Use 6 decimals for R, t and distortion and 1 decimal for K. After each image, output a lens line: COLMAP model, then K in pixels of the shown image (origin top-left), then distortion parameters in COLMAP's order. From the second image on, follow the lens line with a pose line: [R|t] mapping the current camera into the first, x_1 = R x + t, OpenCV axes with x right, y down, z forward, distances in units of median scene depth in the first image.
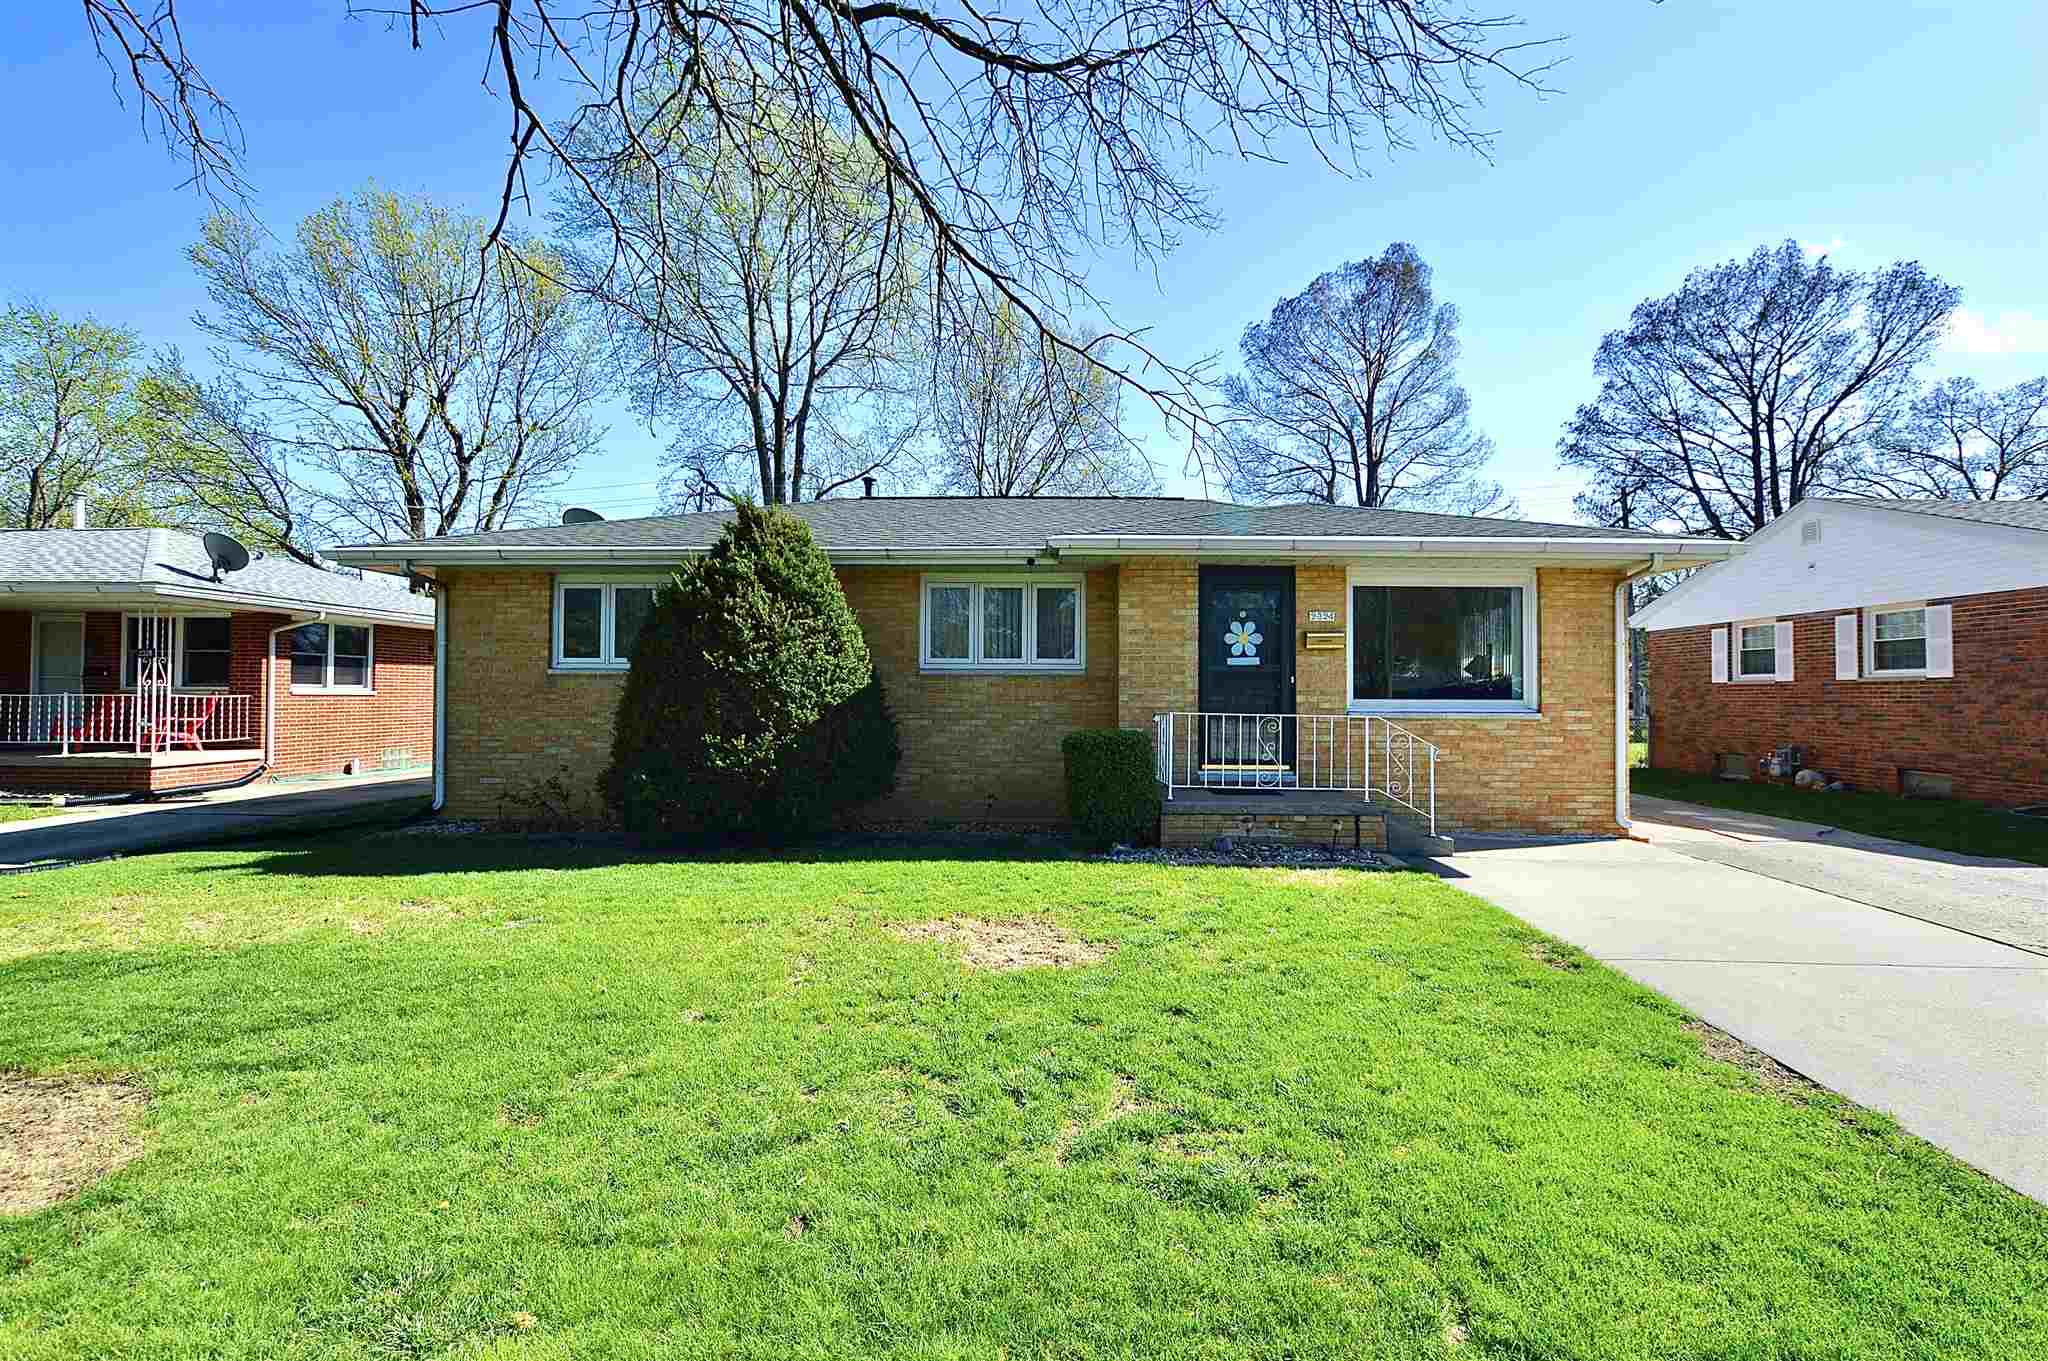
lens RADIAL K [[895.4, 0, 1045.8], [0, 895.4, 692.6], [0, 0, 1]] dist [-0.022542, -0.000908]
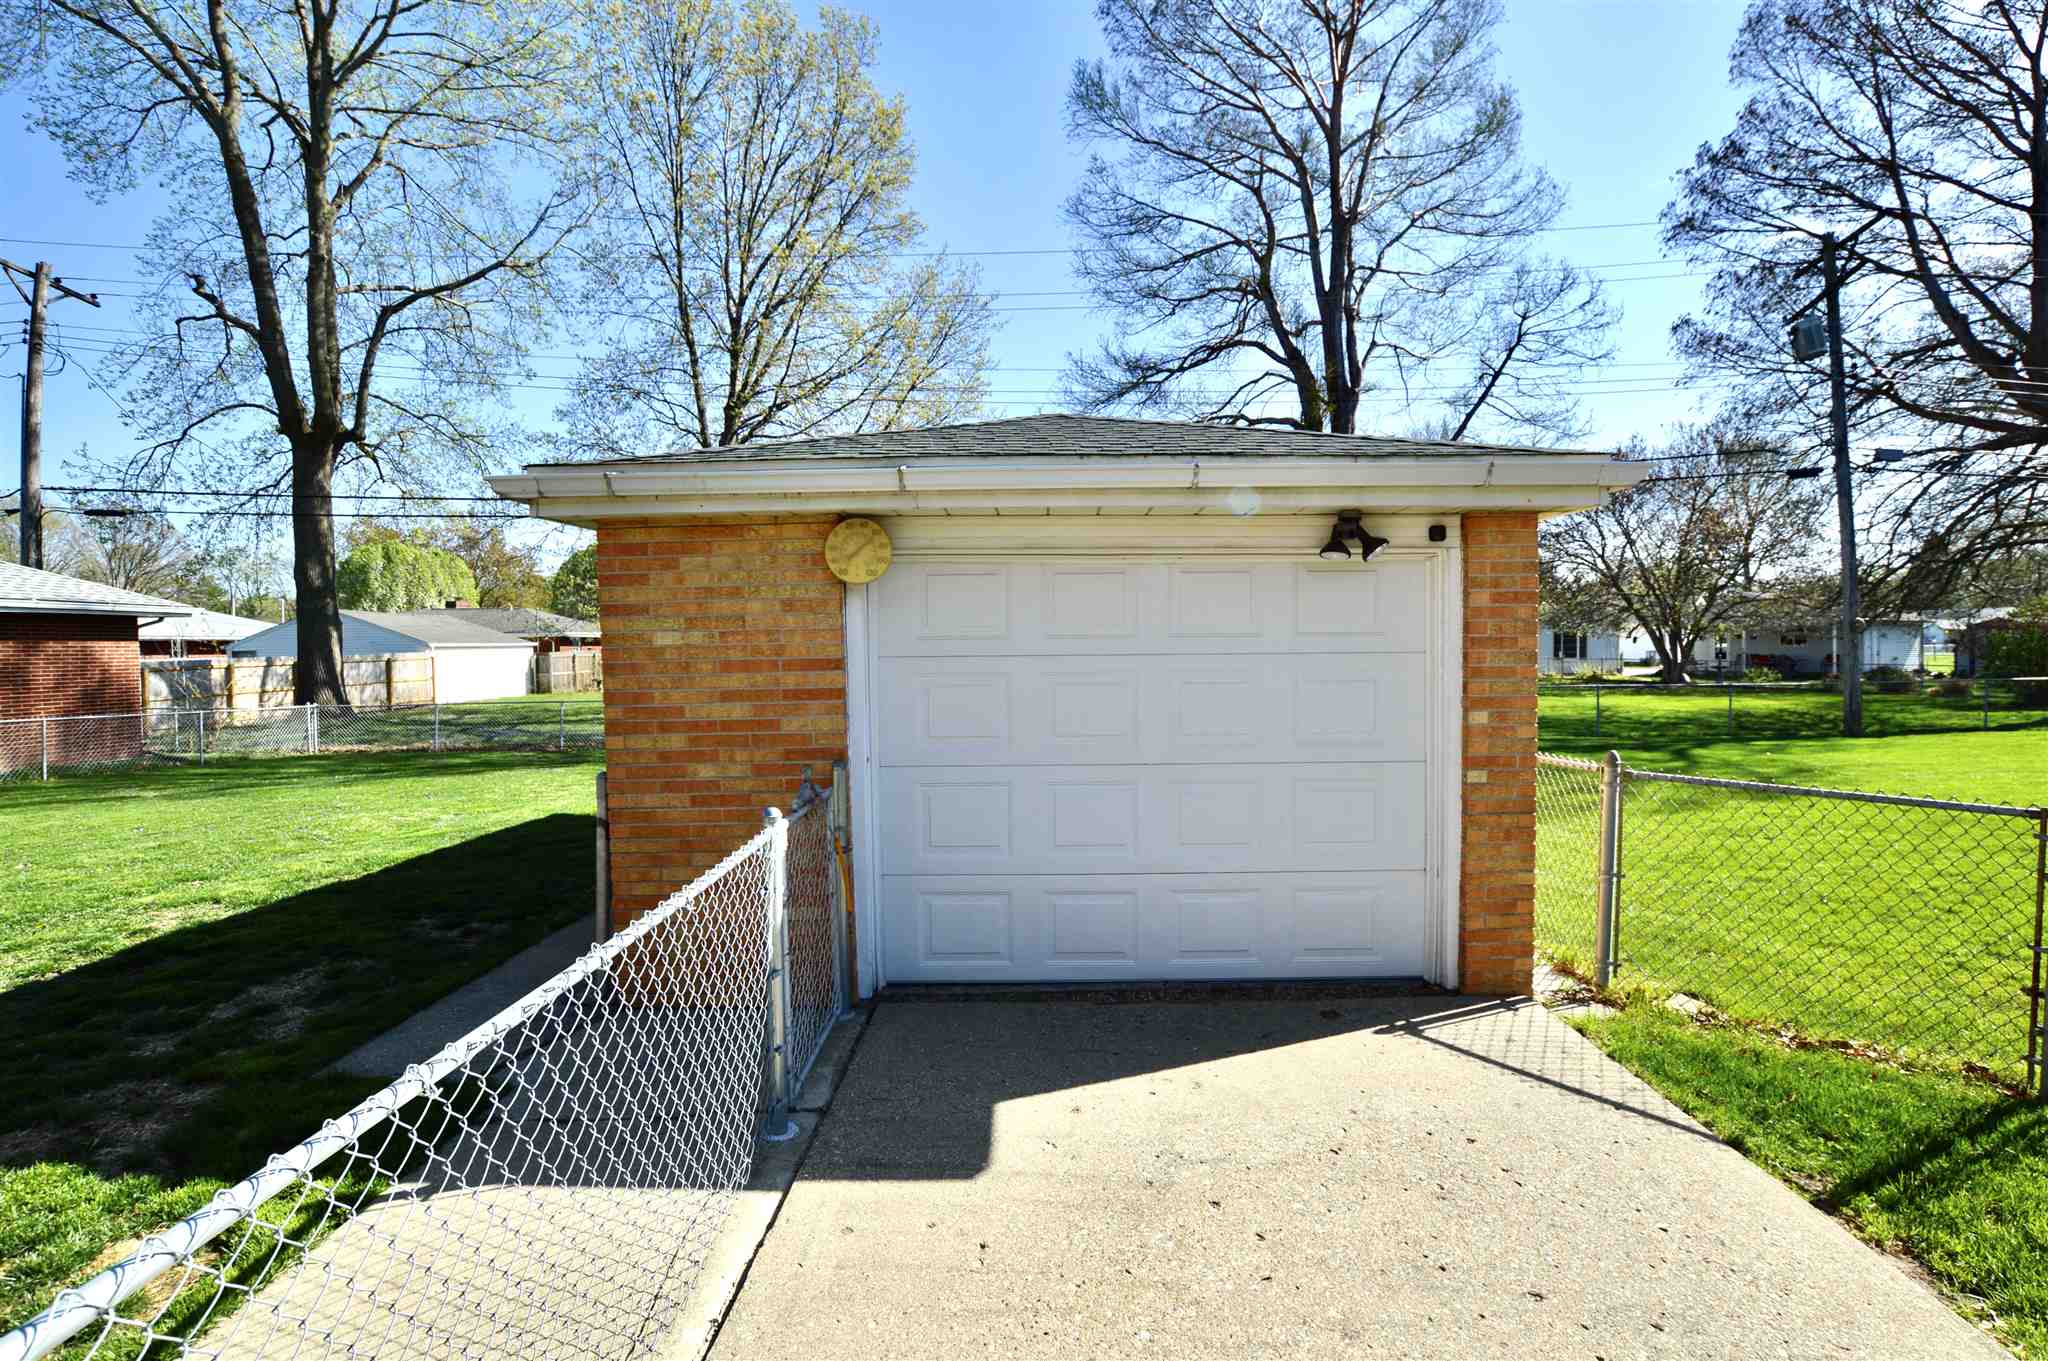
lens RADIAL K [[895.4, 0, 1023.1], [0, 895.4, 682.8], [0, 0, 1]] dist [-0.022542, -0.000908]
pose [[0.999936, -0.010213, -0.004855, 0.778546], [0.010426, 0.998888, 0.045980, -0.017332], [0.004380, -0.046027, 0.998931, 2.019438]]
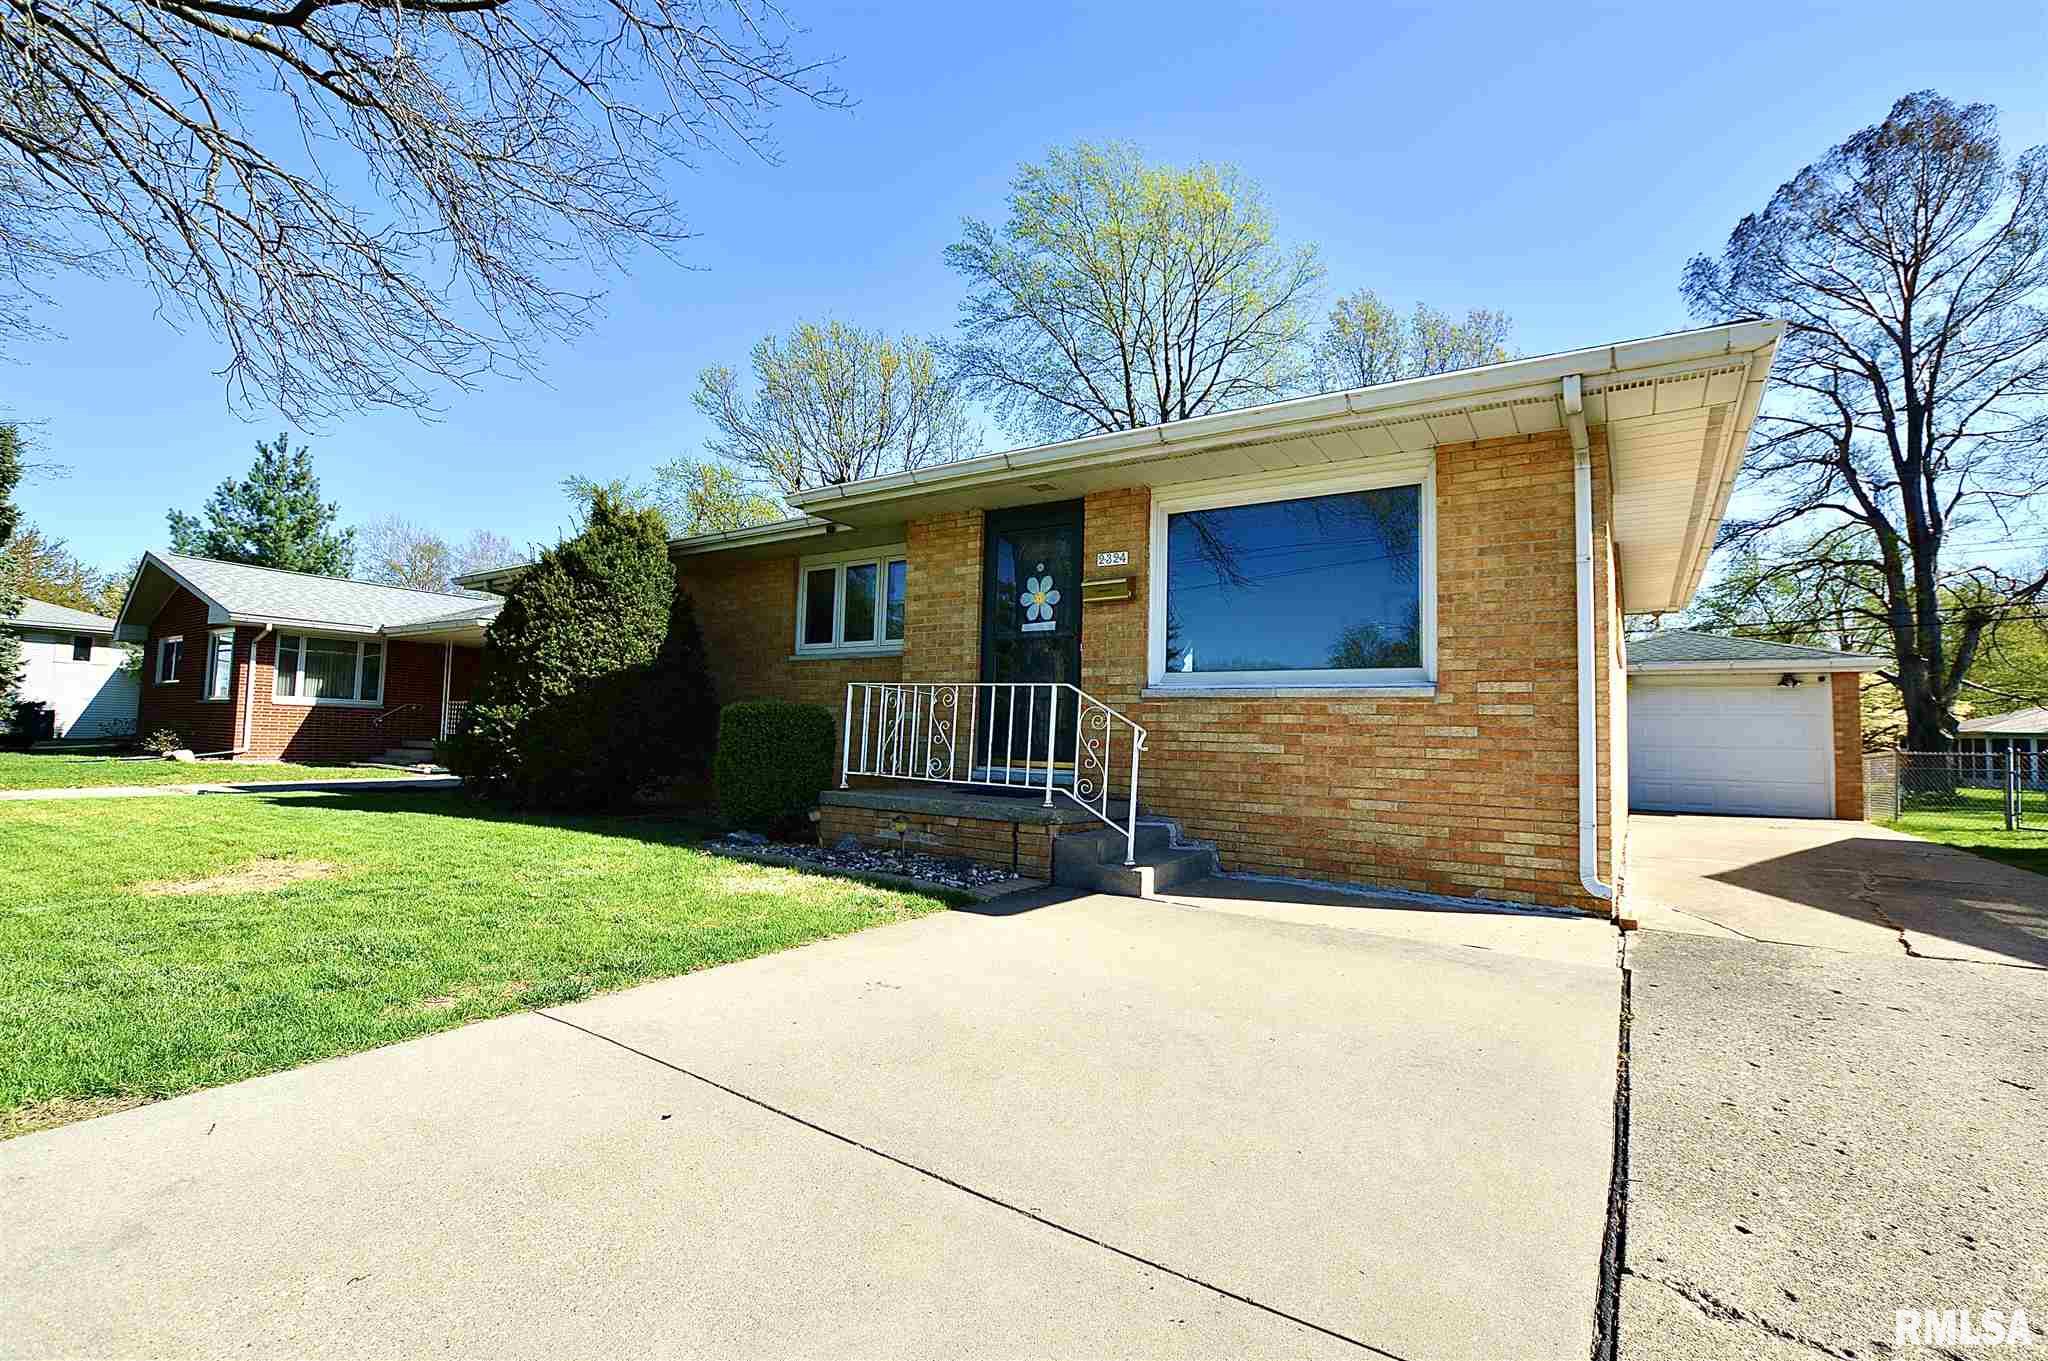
lens RADIAL K [[895.4, 0, 1044.6], [0, 895.4, 666.6], [0, 0, 1]] dist [-0.022542, -0.000908]
pose [[0.848954, -0.025972, -0.527828, 0.642900], [-0.019514, 0.996570, -0.080423, 0.062079], [0.528107, 0.078575, 0.845535, 0.355798]]
